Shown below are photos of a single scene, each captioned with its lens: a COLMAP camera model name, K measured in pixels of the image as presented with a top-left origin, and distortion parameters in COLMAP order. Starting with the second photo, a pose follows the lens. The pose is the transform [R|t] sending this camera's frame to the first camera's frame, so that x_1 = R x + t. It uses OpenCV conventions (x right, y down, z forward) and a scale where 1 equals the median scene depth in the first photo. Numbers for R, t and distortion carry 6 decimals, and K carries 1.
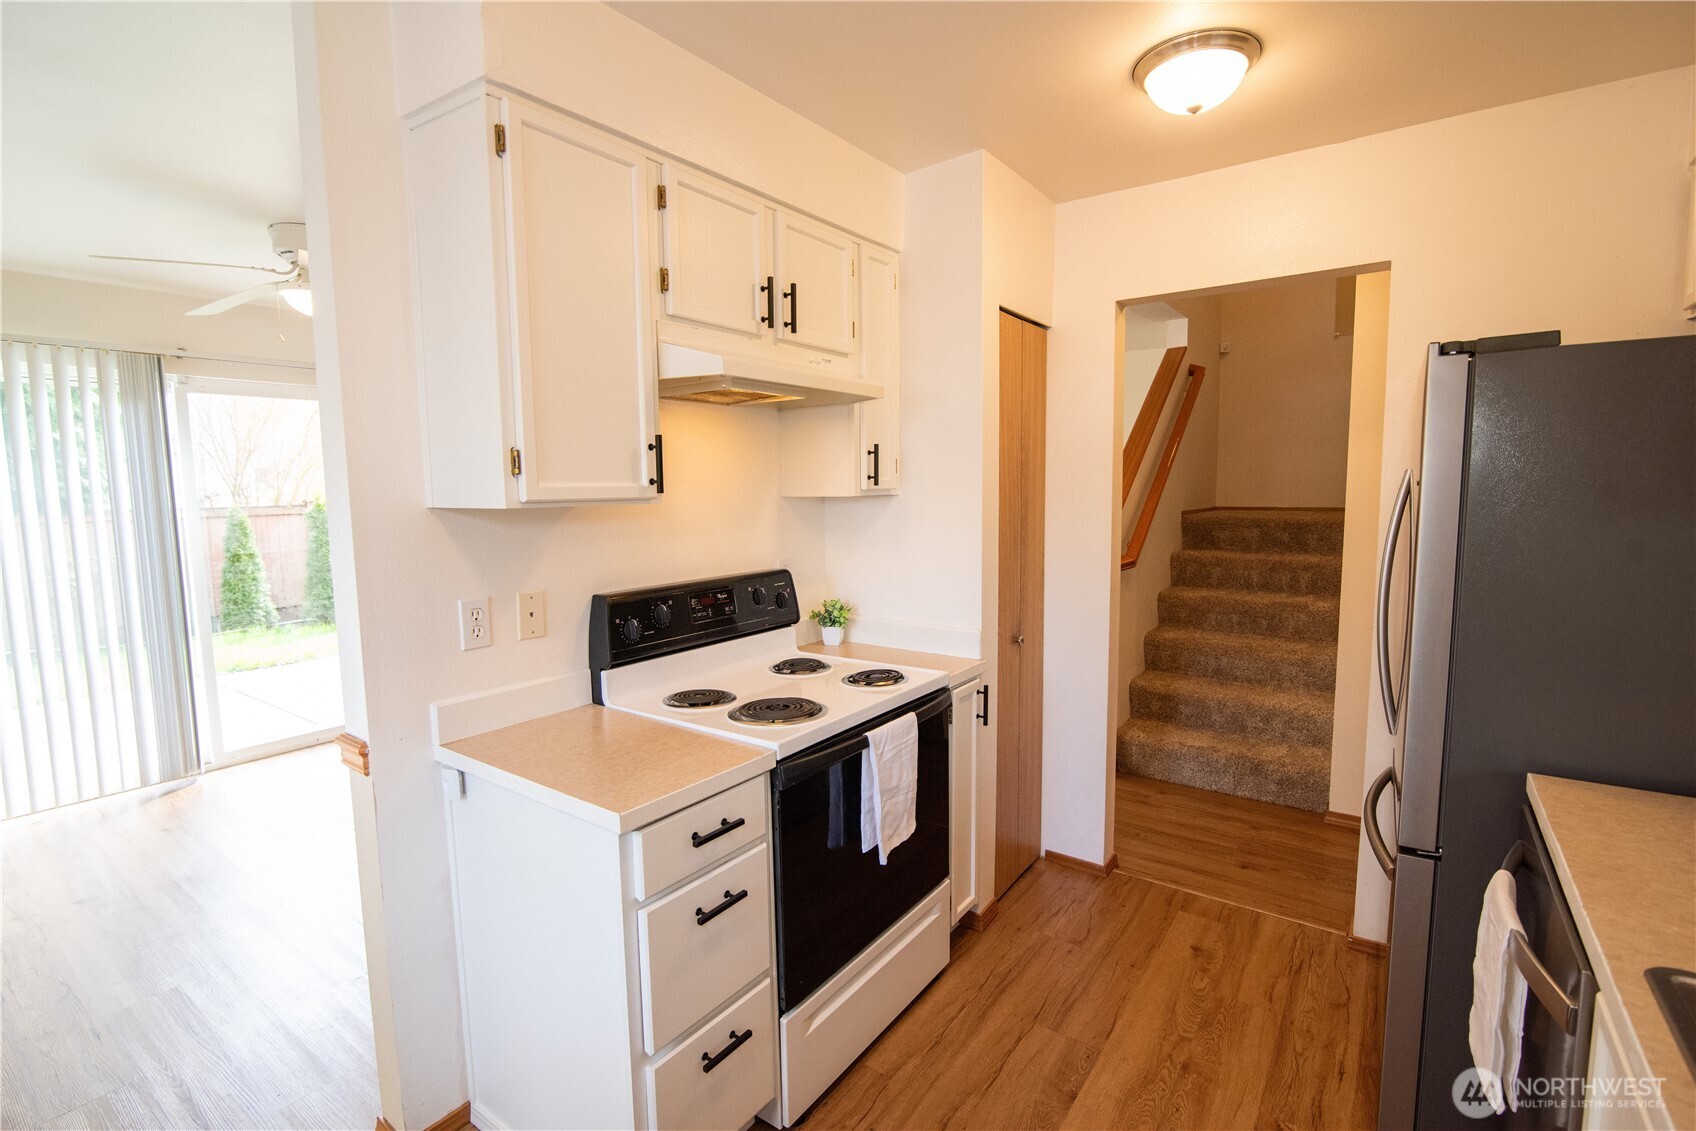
lens RADIAL K [[778.4, 0, 840.5], [0, 778.4, 569.4], [0, 0, 1]] dist [-0.017659, 0.000597]
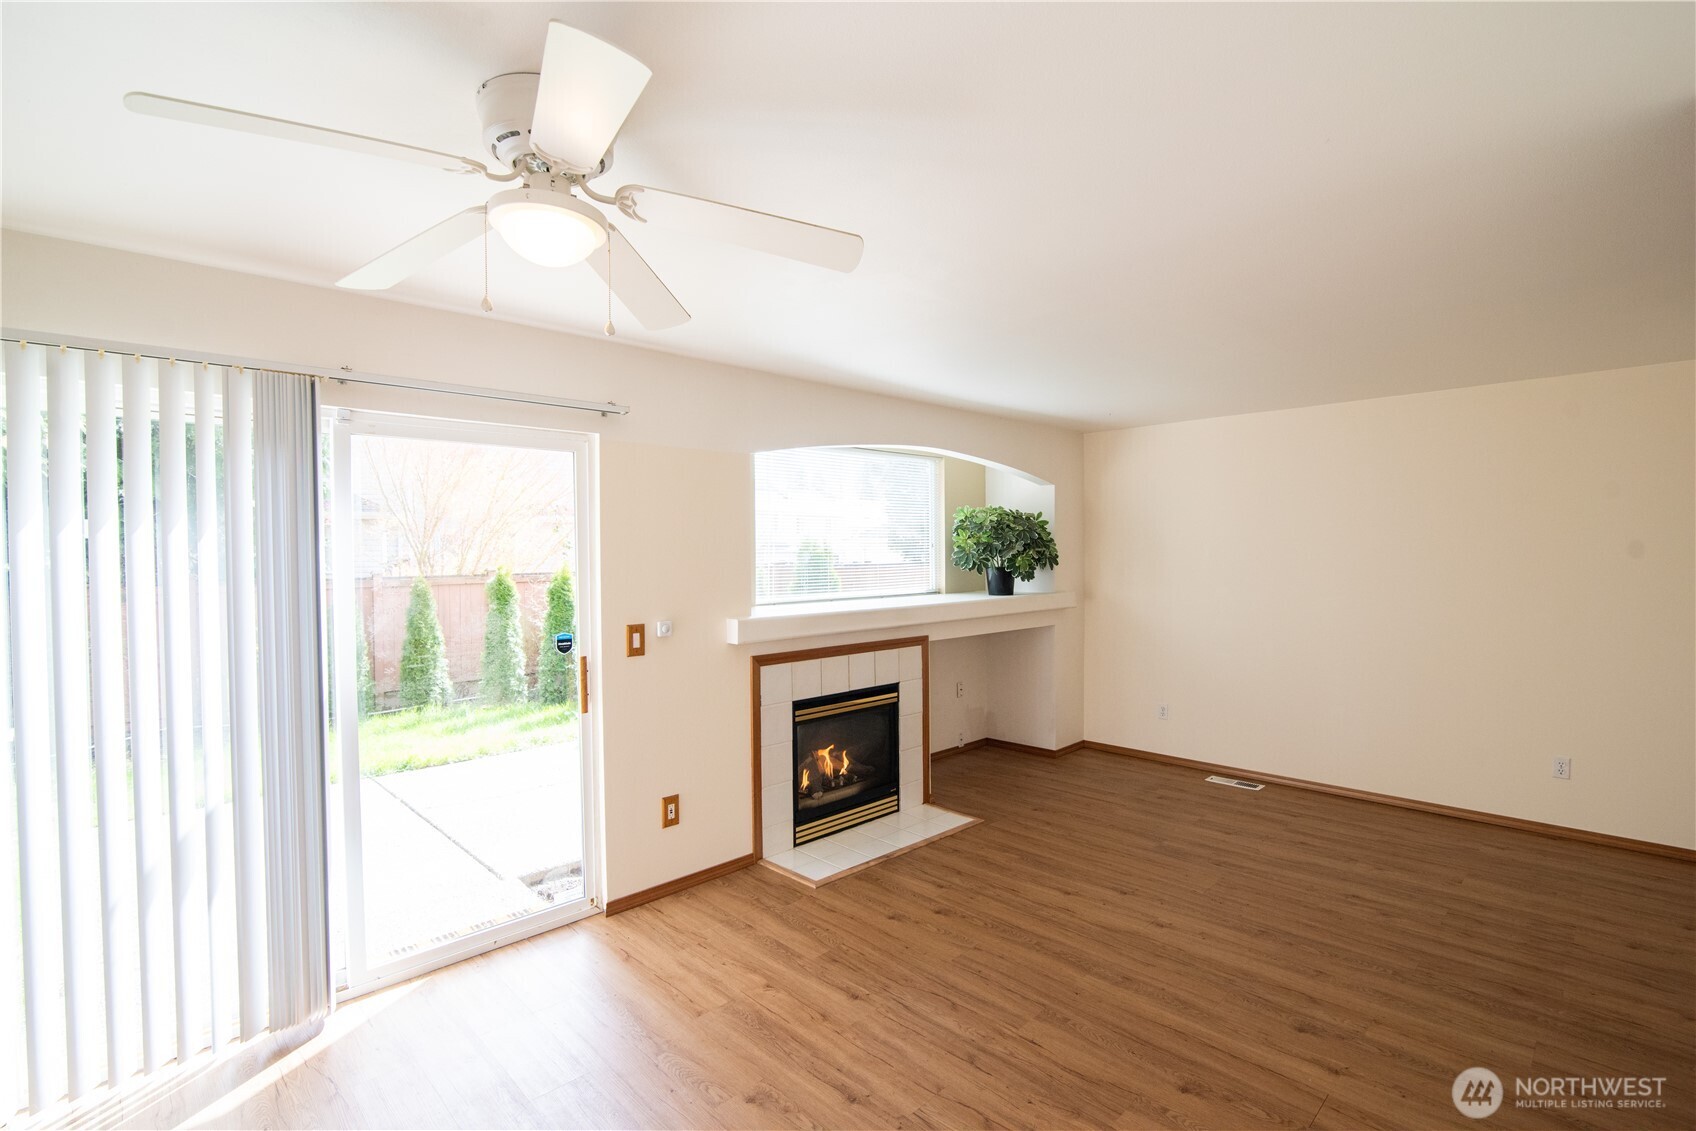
lens RADIAL K [[778.4, 0, 849.8], [0, 778.4, 561.2], [0, 0, 1]] dist [-0.017659, 0.000597]
pose [[0.986729, 0.001738, -0.162367, -0.291499], [-0.016720, 0.995715, -0.090950, -0.060472], [0.161513, 0.092458, 0.982530, 0.395841]]
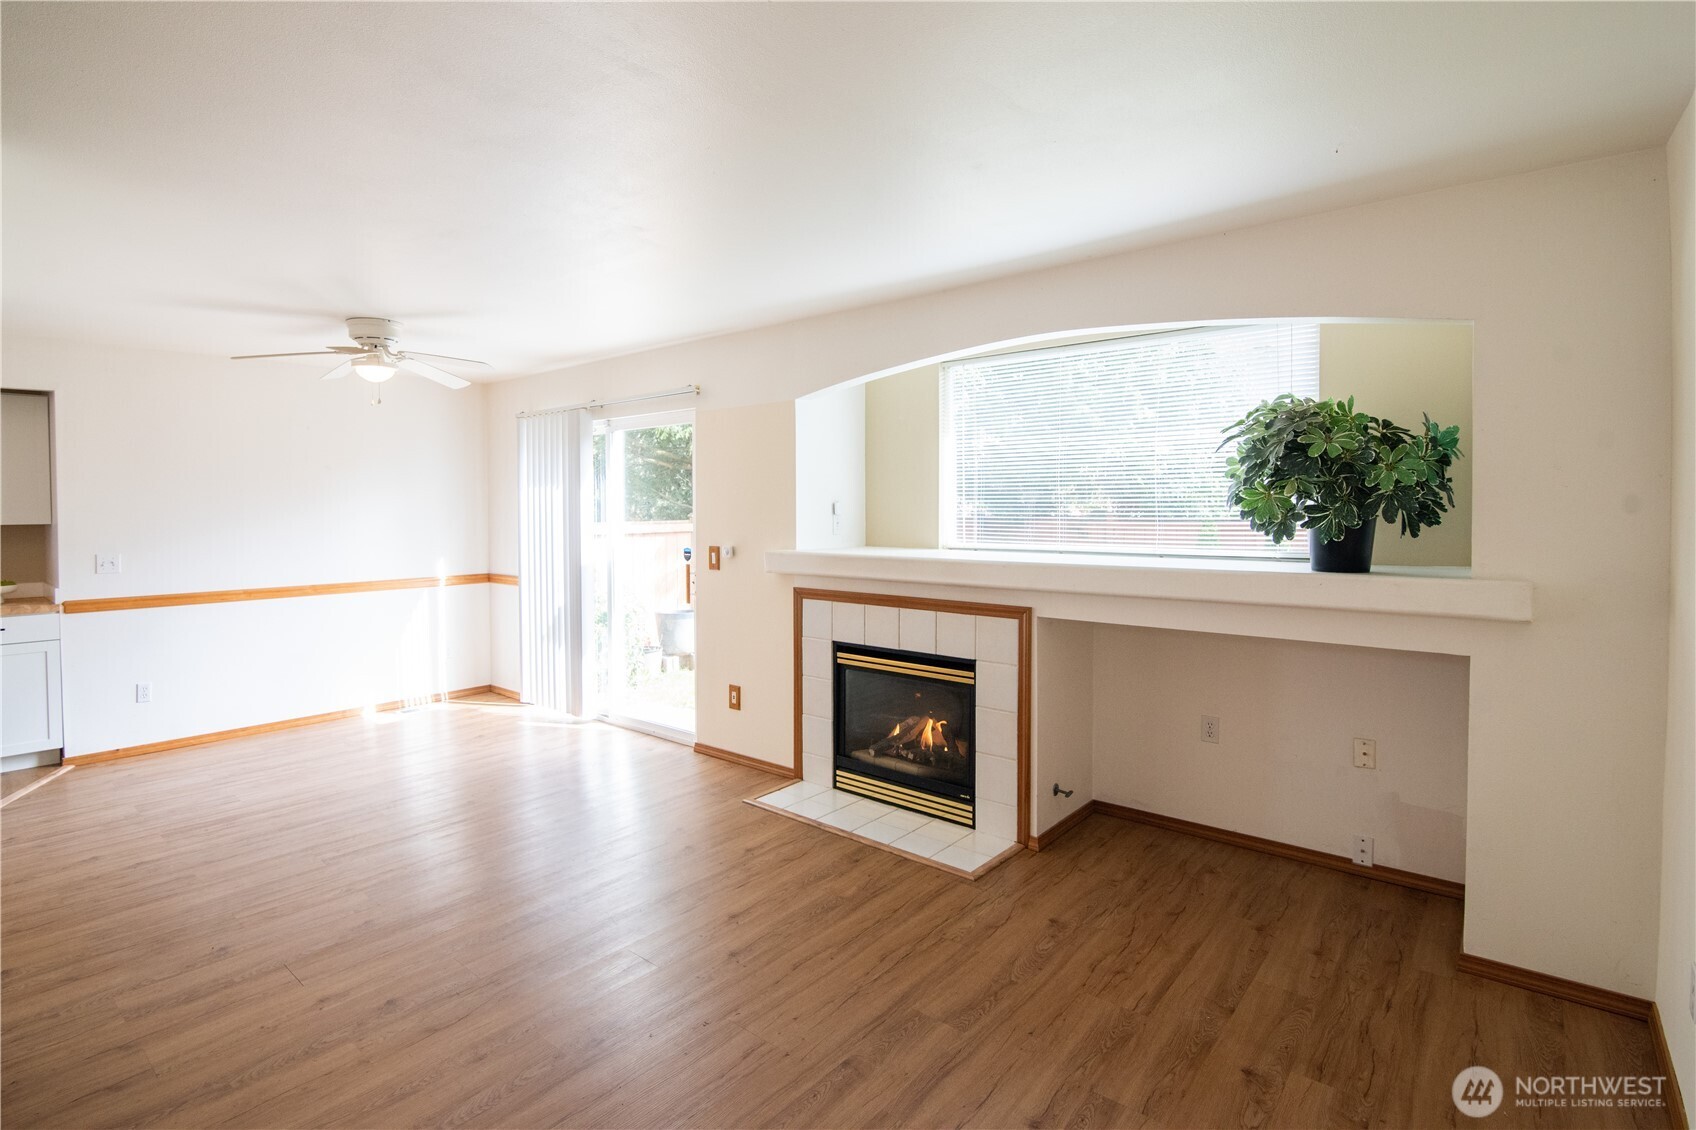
lens RADIAL K [[841.4, 0, 773.9], [0, 841.4, 512.3], [0, 0, 1]] dist [-0.017734, 0.000680]
pose [[-0.105822, 0.018736, -0.994209, 0.569791], [-0.096349, 0.994925, 0.029005, -0.160862], [0.989706, 0.098860, -0.103479, 1.432627]]
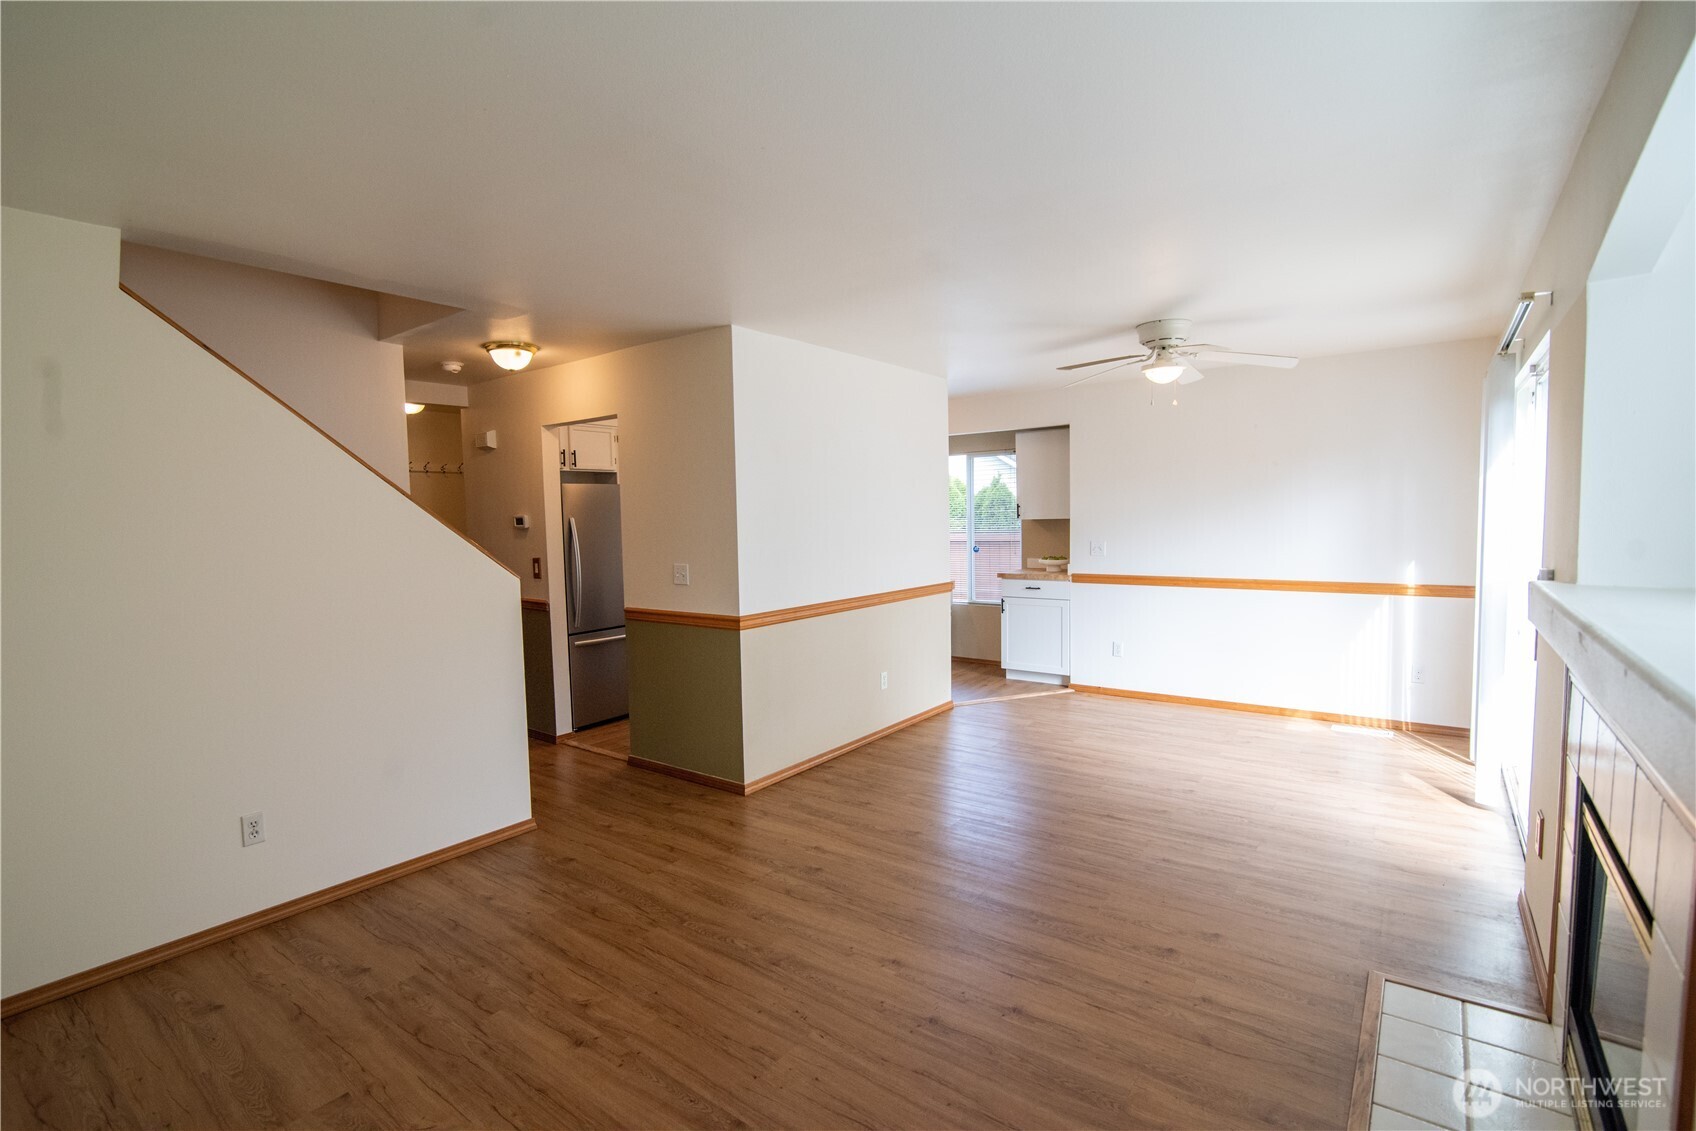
lens RADIAL K [[778.4, 0, 838.2], [0, 778.4, 569.5], [0, 0, 1]] dist [-0.017659, 0.000597]
pose [[-0.999396, 0.029581, 0.018255, -0.073311], [0.032310, 0.984210, 0.174031, -0.197953], [-0.012819, 0.174516, -0.984571, 1.871479]]
